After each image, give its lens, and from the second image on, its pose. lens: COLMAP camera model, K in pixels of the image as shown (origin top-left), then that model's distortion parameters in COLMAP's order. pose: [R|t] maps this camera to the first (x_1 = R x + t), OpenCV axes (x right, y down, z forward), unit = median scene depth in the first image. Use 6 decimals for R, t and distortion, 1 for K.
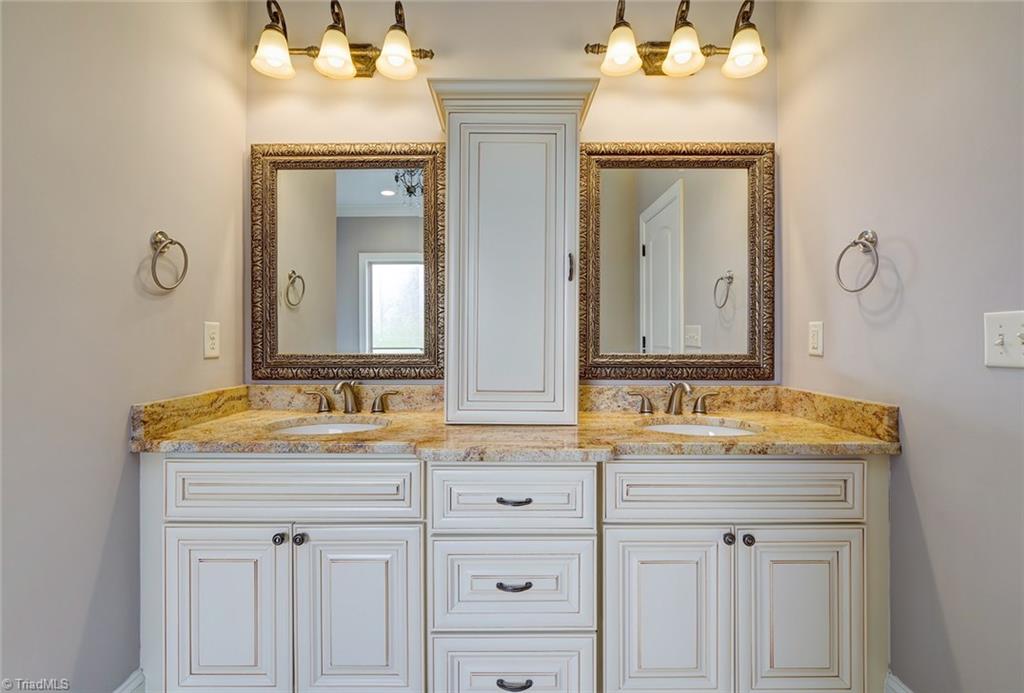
lens RADIAL K [[490.7, 0, 510.8], [0, 490.7, 343.5], [0, 0, 1]] dist [-0.001933, -0.000441]
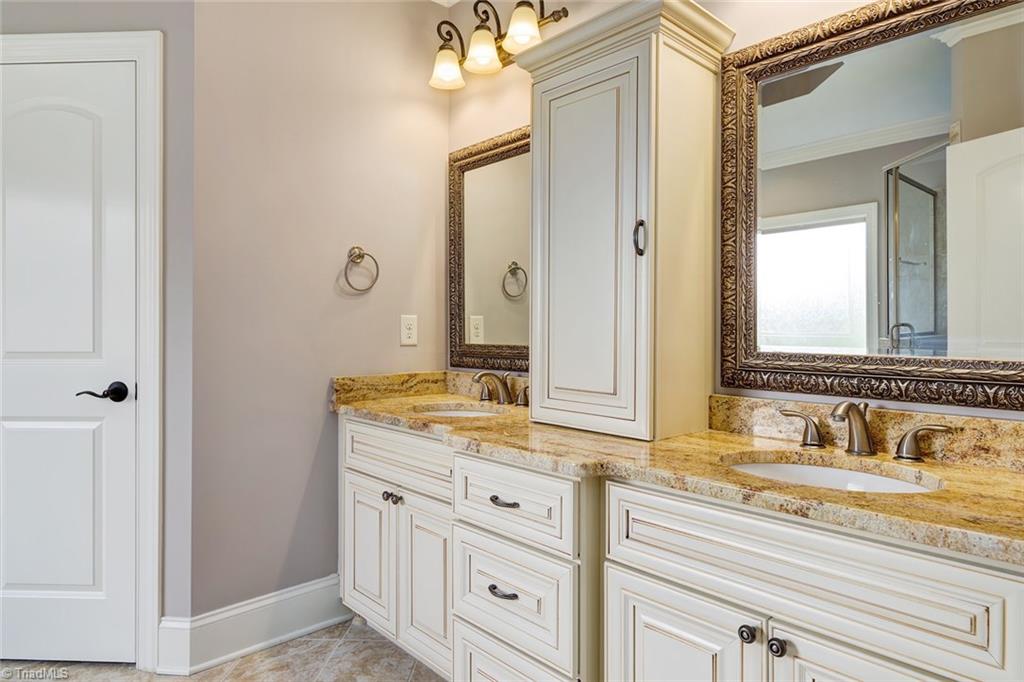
lens RADIAL K [[680.6, 0, 512.0], [0, 680.6, 341.0], [0, 0, 1]] dist [0.008471, 0.000028]
pose [[0.631629, 0.013942, -0.775145, 0.757958], [-0.013085, 0.999888, 0.007322, 0.003323], [0.775160, 0.005518, 0.631741, 0.140839]]
